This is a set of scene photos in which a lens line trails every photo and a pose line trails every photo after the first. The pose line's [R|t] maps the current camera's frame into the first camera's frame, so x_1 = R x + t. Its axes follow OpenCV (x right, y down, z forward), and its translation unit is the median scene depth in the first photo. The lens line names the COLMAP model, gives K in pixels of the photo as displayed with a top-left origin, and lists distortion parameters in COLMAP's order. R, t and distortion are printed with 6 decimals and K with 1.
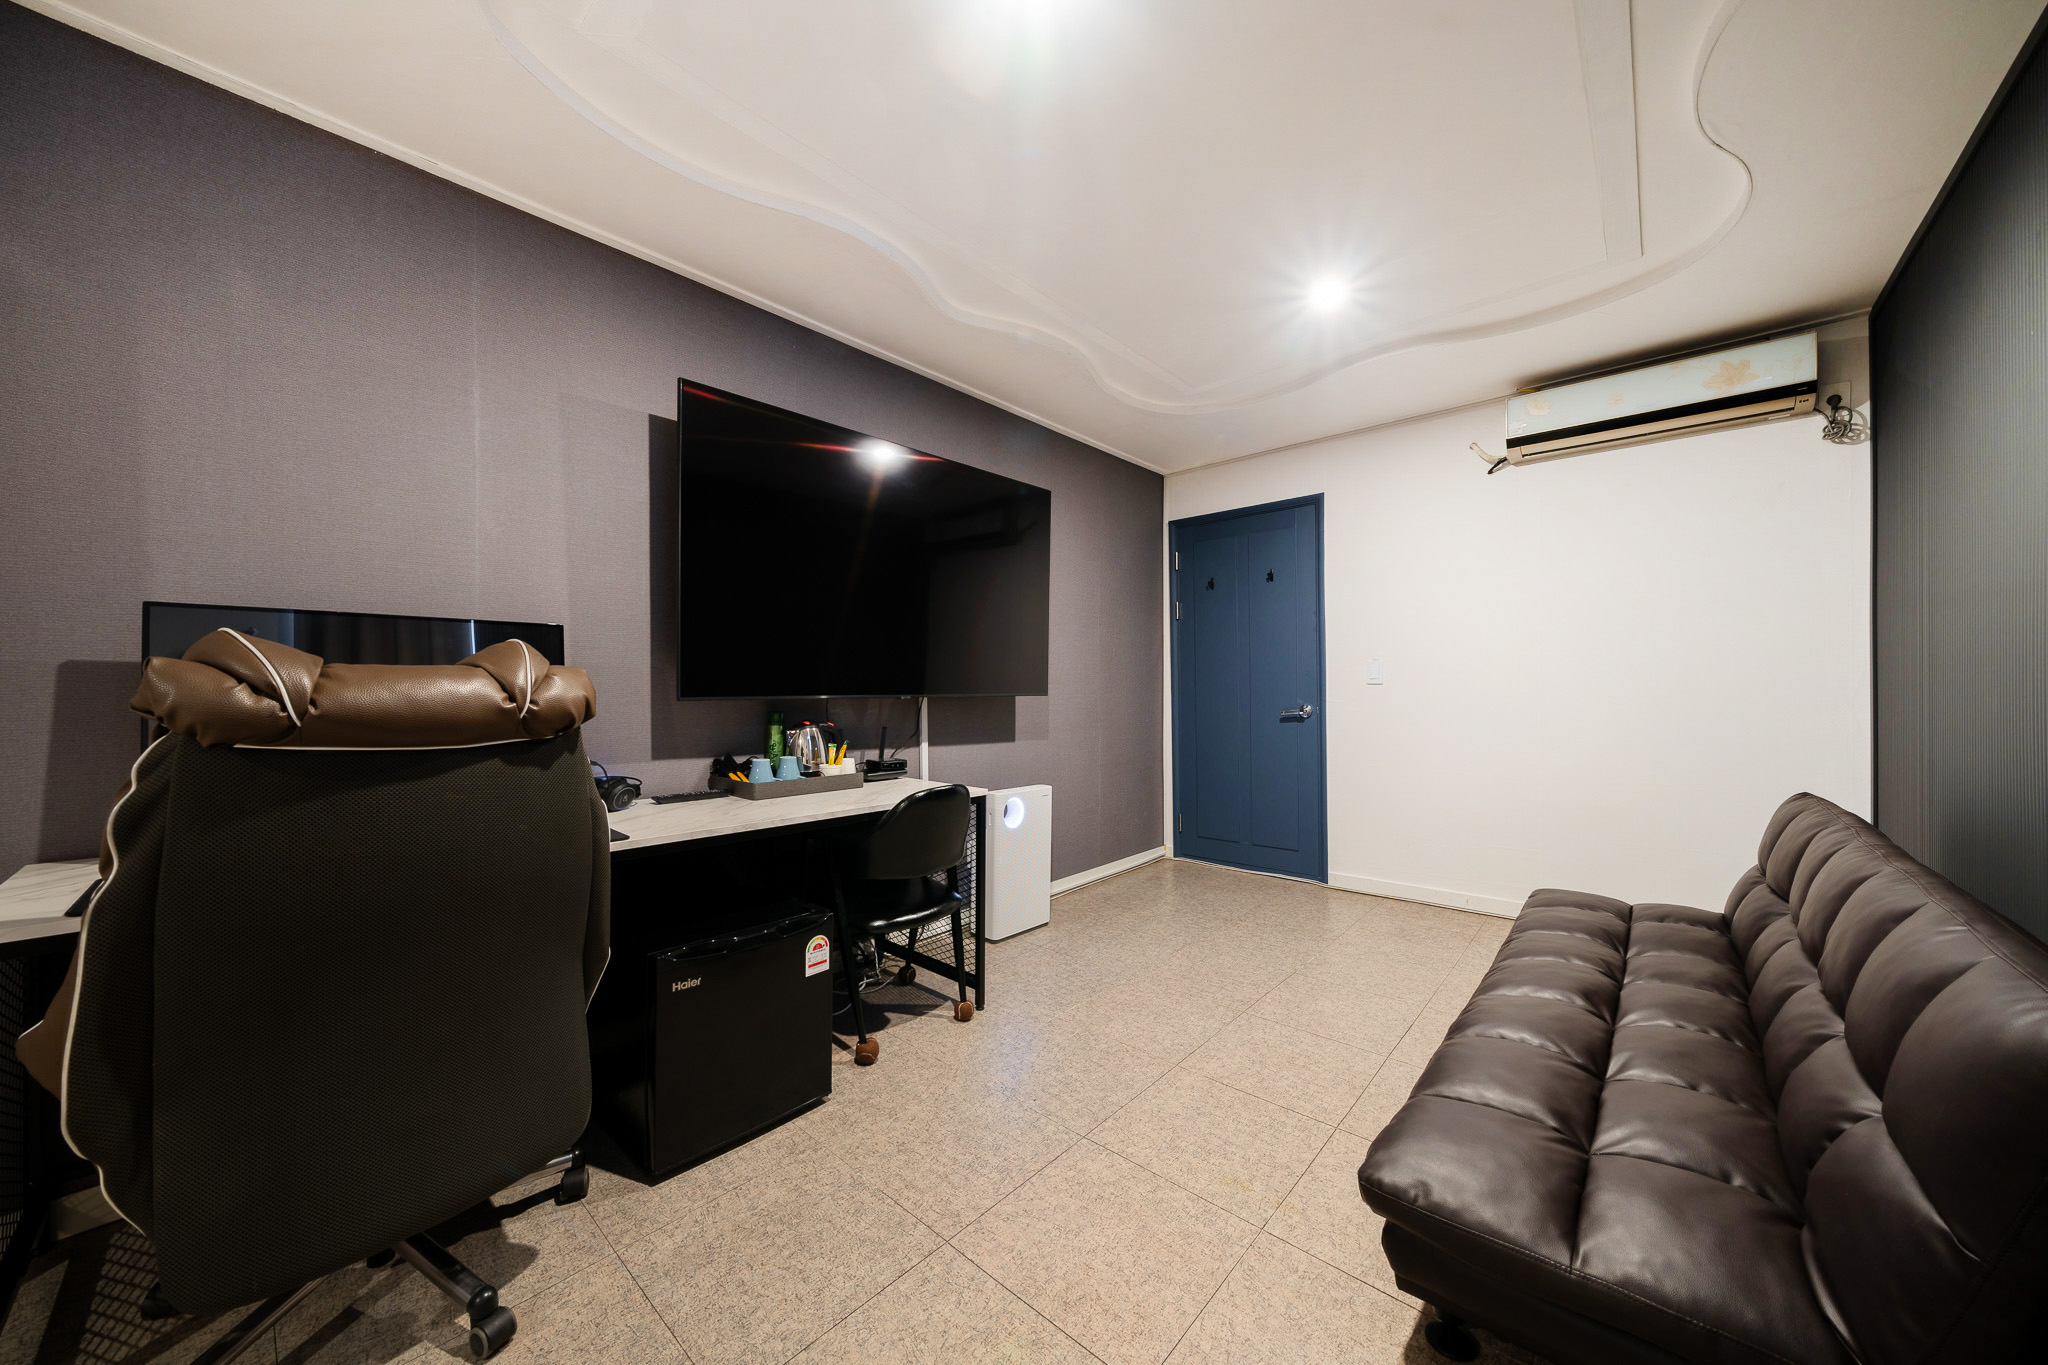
lens RADIAL K [[721.6, 0, 1019.9], [0, 721.6, 689.4], [0, 0, 1]] dist [-0.000674, -0.000025]
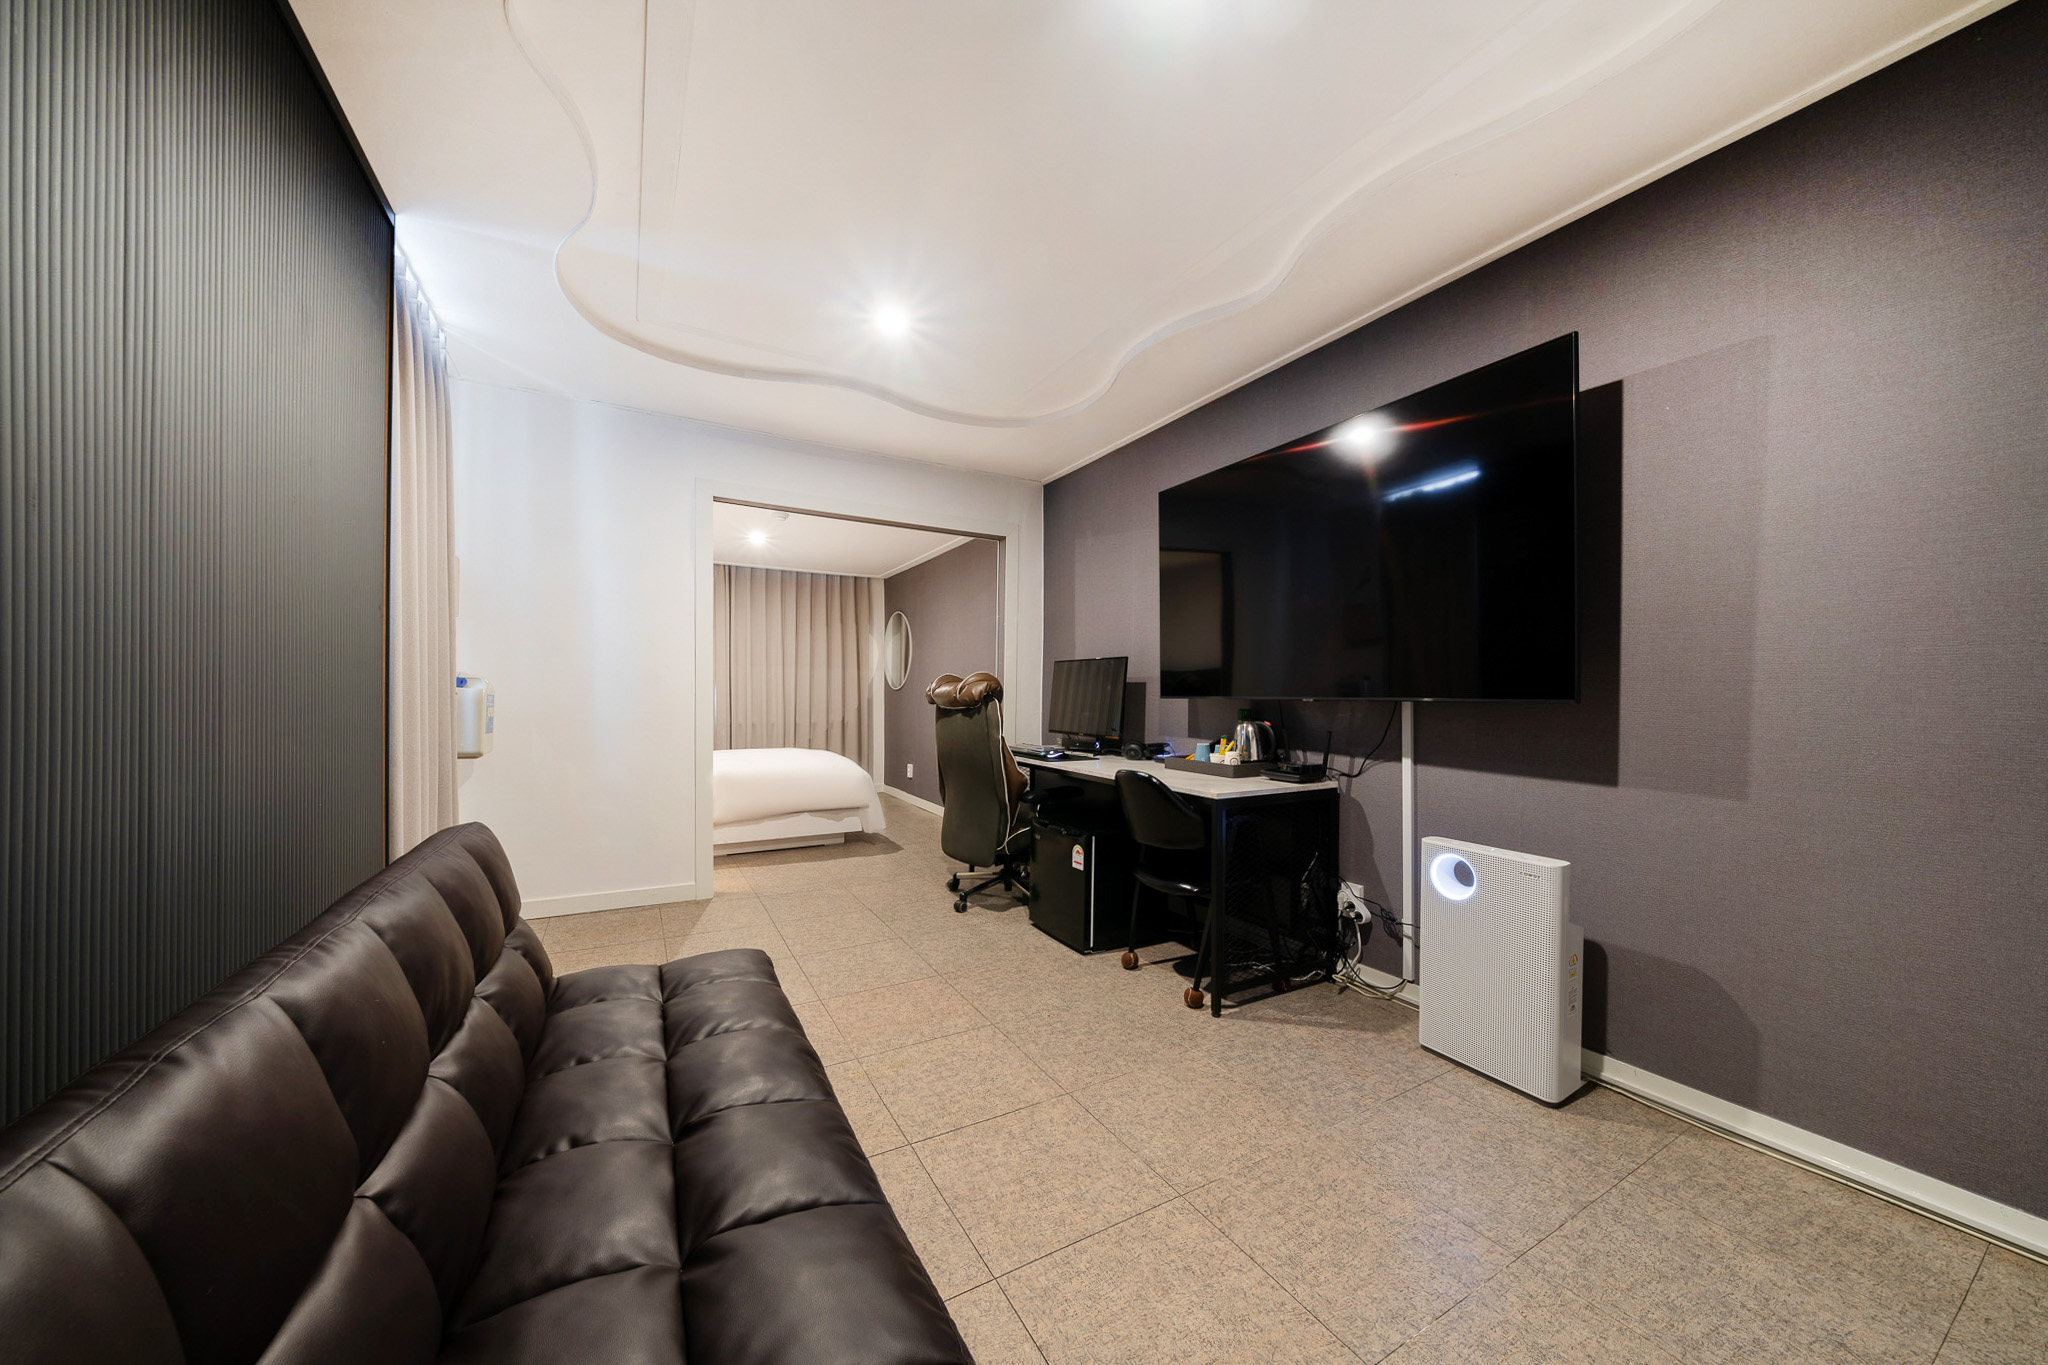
lens RADIAL K [[721.6, 0, 1019.9], [0, 721.6, 689.4], [0, 0, 1]] dist [-0.000674, -0.000025]
pose [[-0.336872, -0.003847, -0.941543, 0.841514], [-0.005409, 0.999983, -0.002150, 0.001930], [0.941535, 0.004368, -0.336887, 0.944522]]
